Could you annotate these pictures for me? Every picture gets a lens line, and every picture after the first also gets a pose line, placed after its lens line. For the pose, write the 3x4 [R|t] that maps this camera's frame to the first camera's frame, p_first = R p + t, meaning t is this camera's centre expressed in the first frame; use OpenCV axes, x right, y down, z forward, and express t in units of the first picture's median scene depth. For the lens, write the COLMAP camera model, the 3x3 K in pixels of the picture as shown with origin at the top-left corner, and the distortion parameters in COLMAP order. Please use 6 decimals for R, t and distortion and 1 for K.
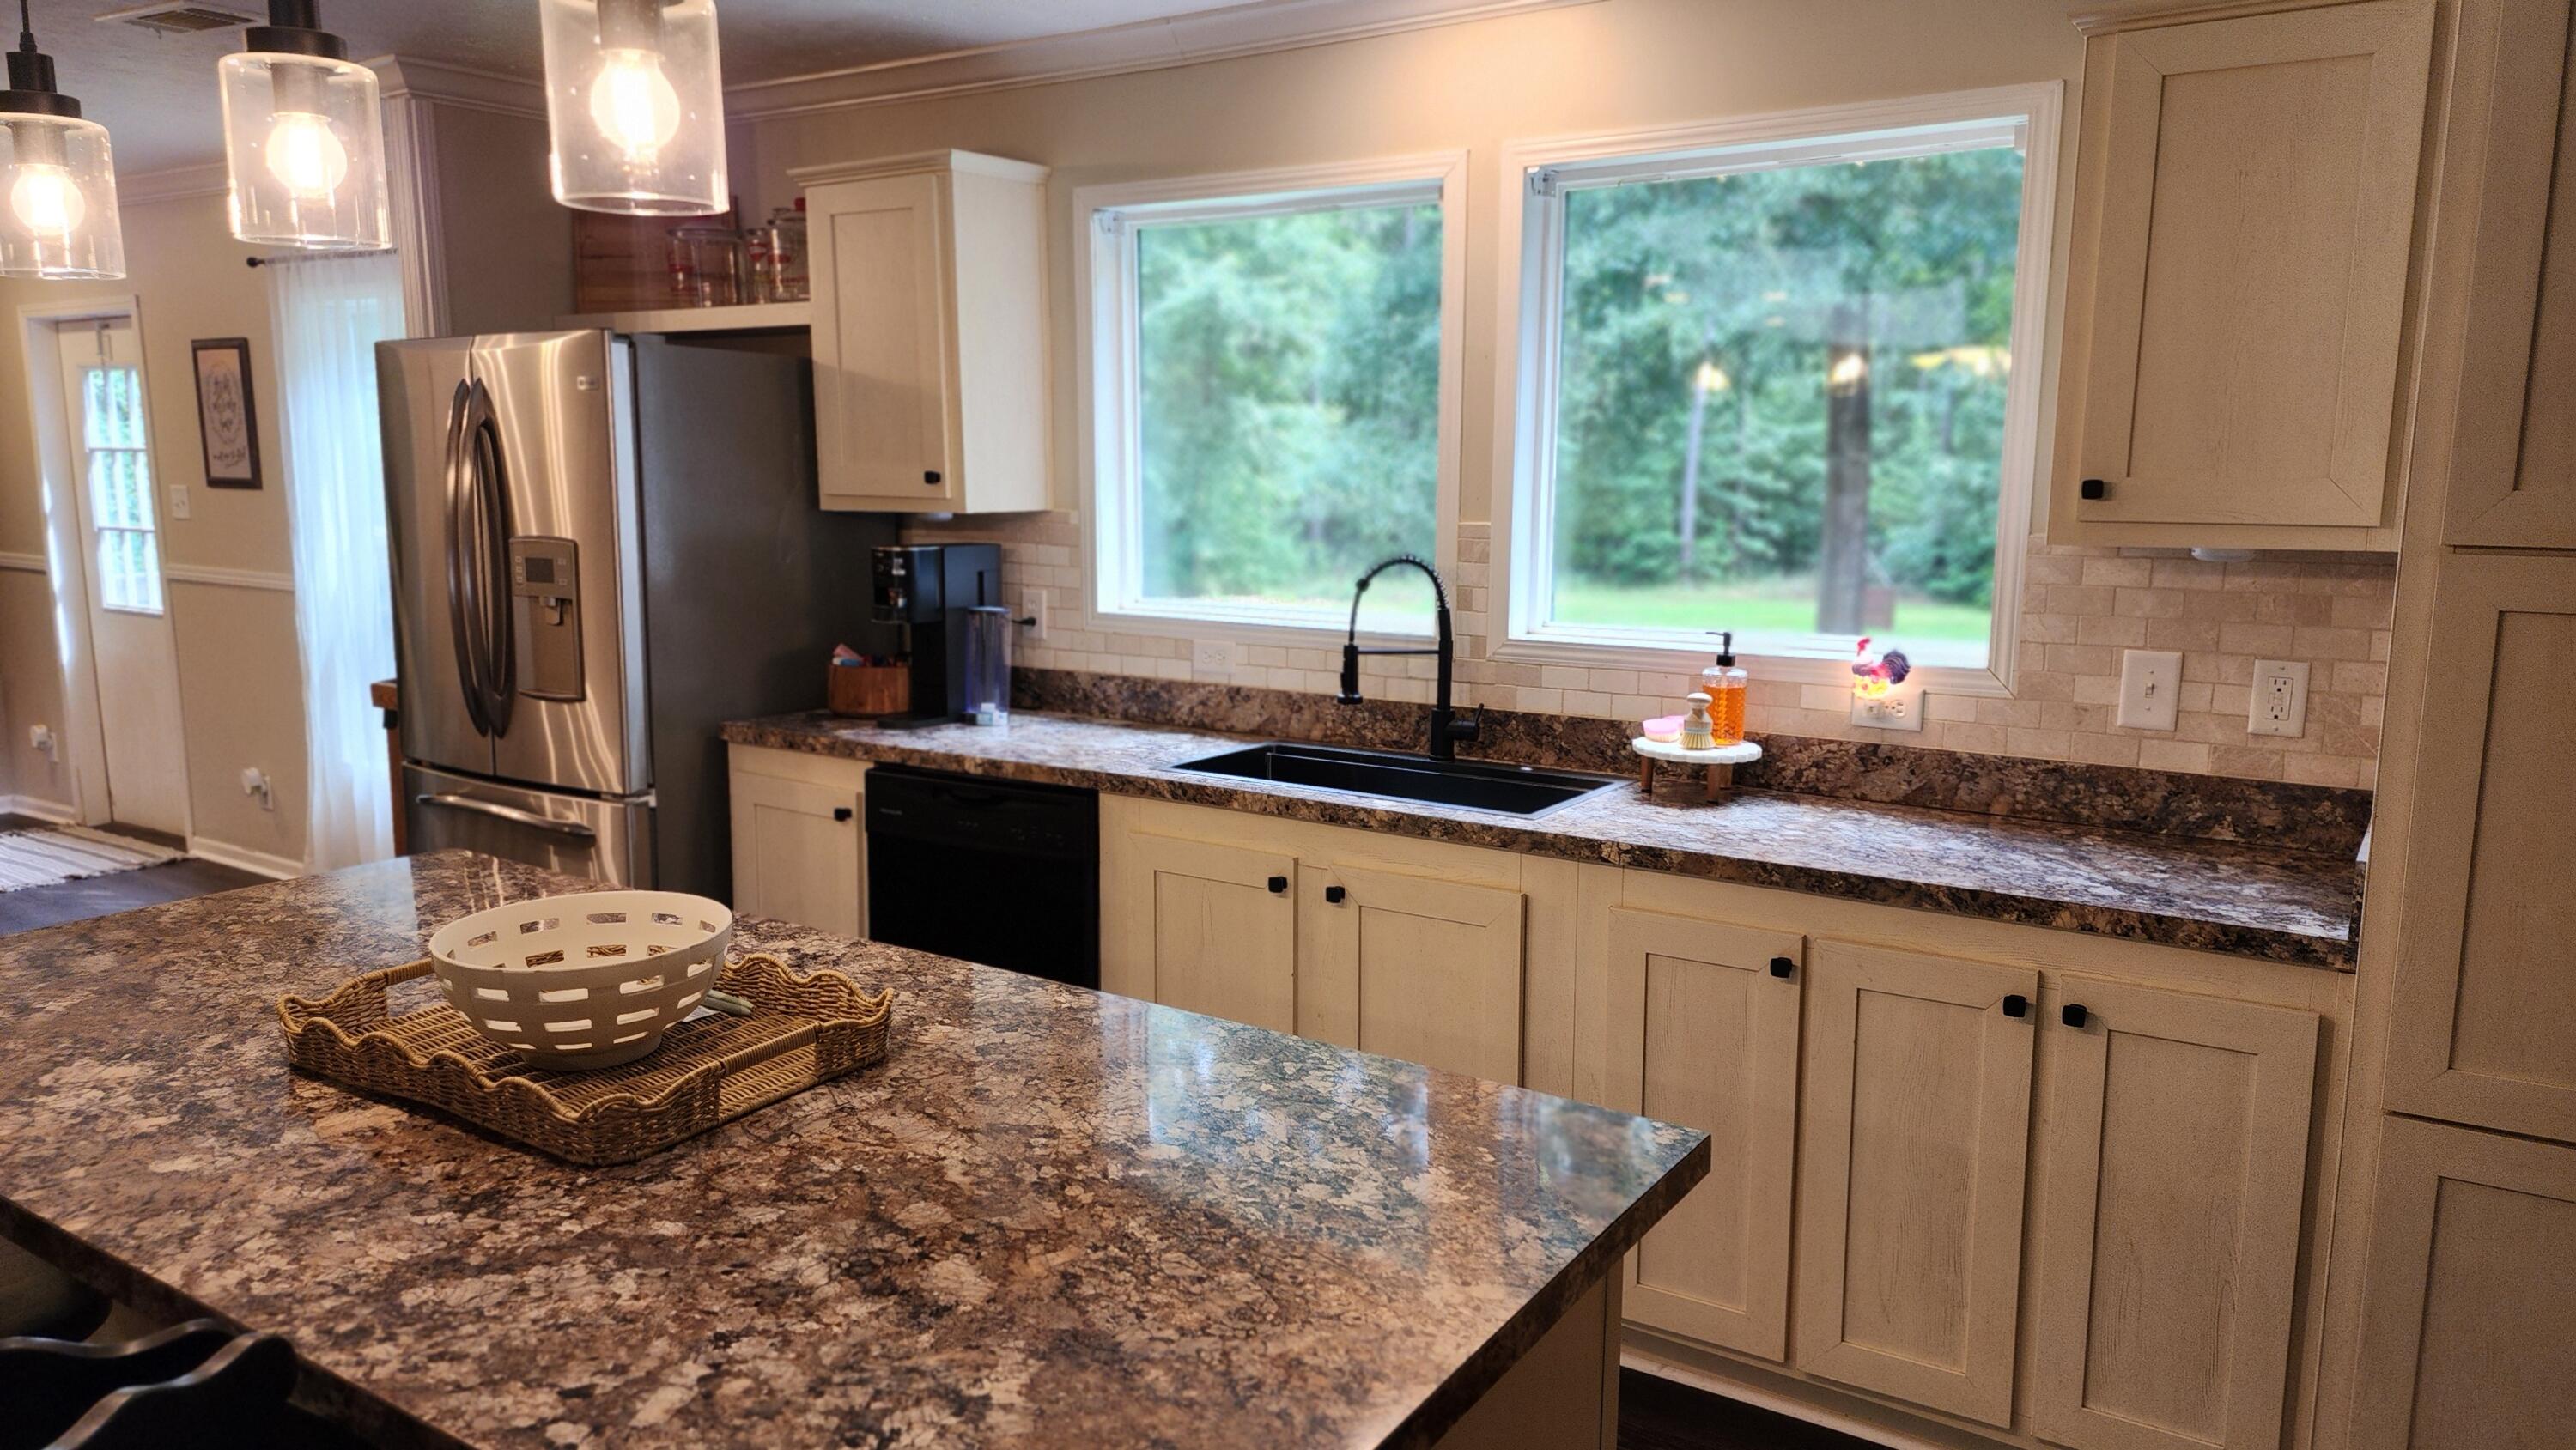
lens RADIAL K [[1718.1, 0, 1295.2], [0, 1718.1, 755.7], [0, 0, 1]] dist [0.084717, -0.075091]
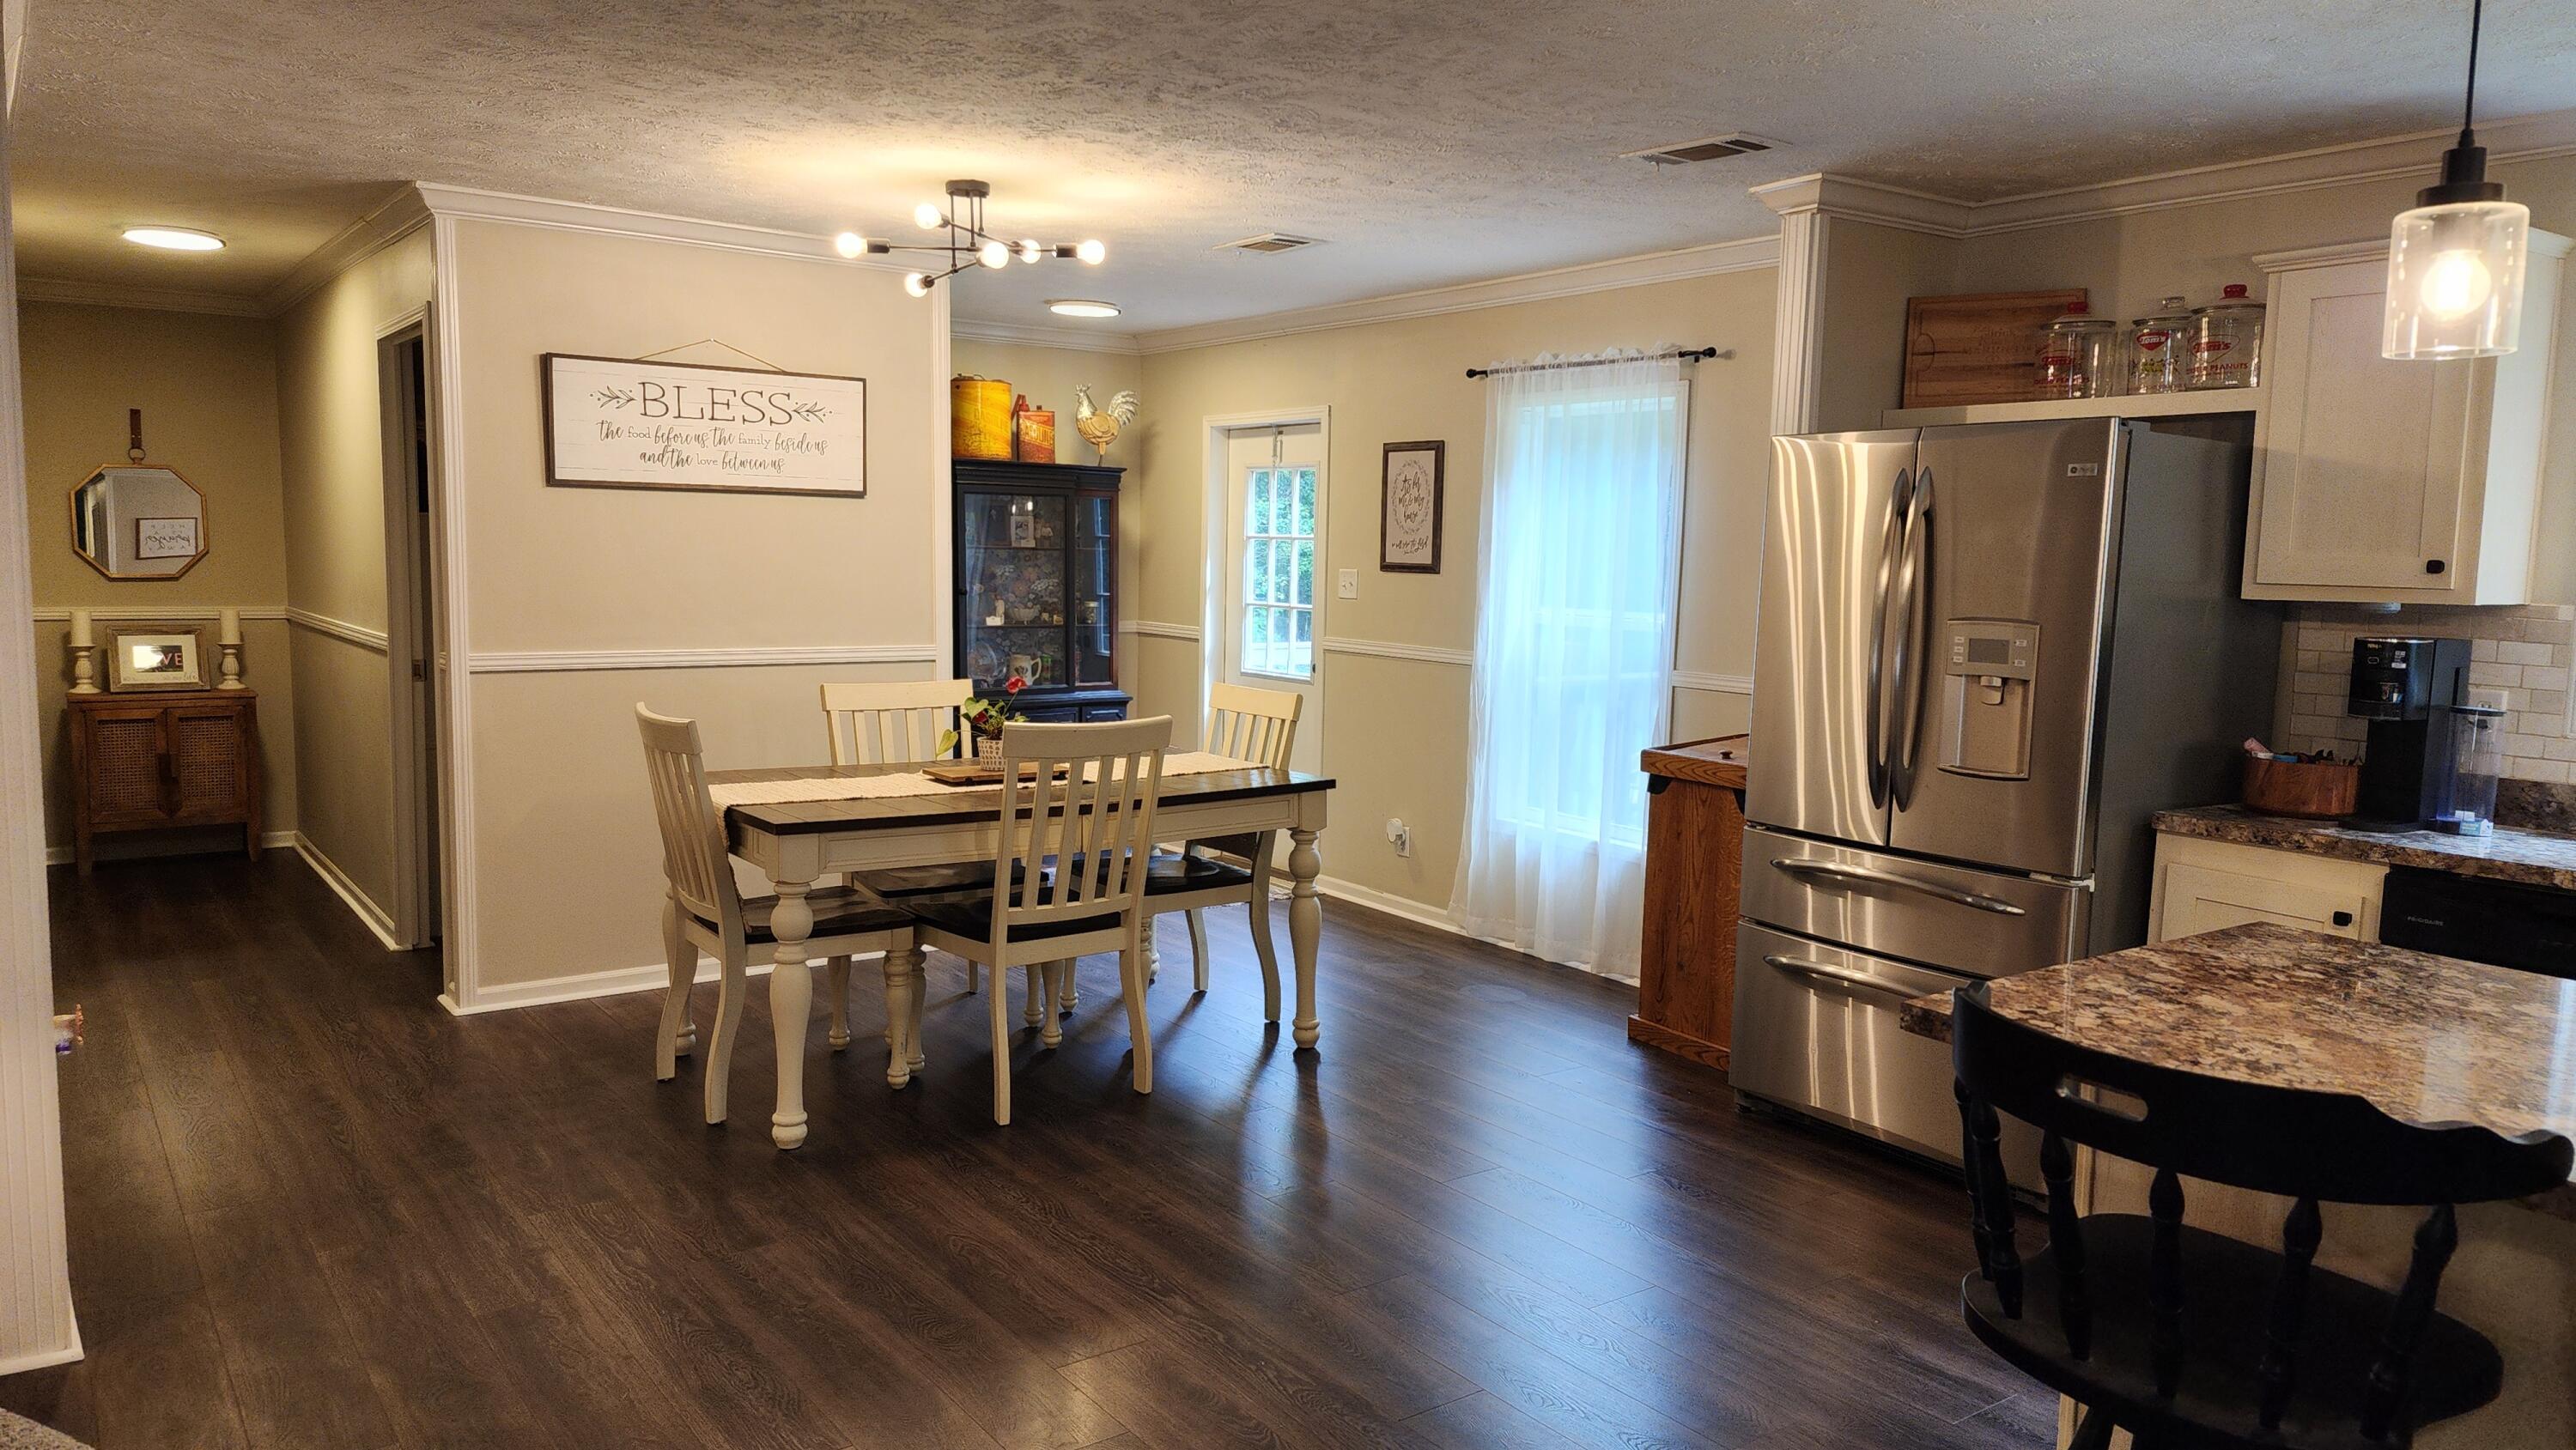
lens RADIAL K [[1721.2, 0, 1277.3], [0, 1721.2, 720.5], [0, 0, 1]] dist [0.091233, -0.094320]
pose [[0.938012, 0.052862, -0.342548, -0.497521], [-0.078957, 0.994906, -0.062678, 0.032928], [0.337490, 0.085839, 0.937407, -0.102829]]
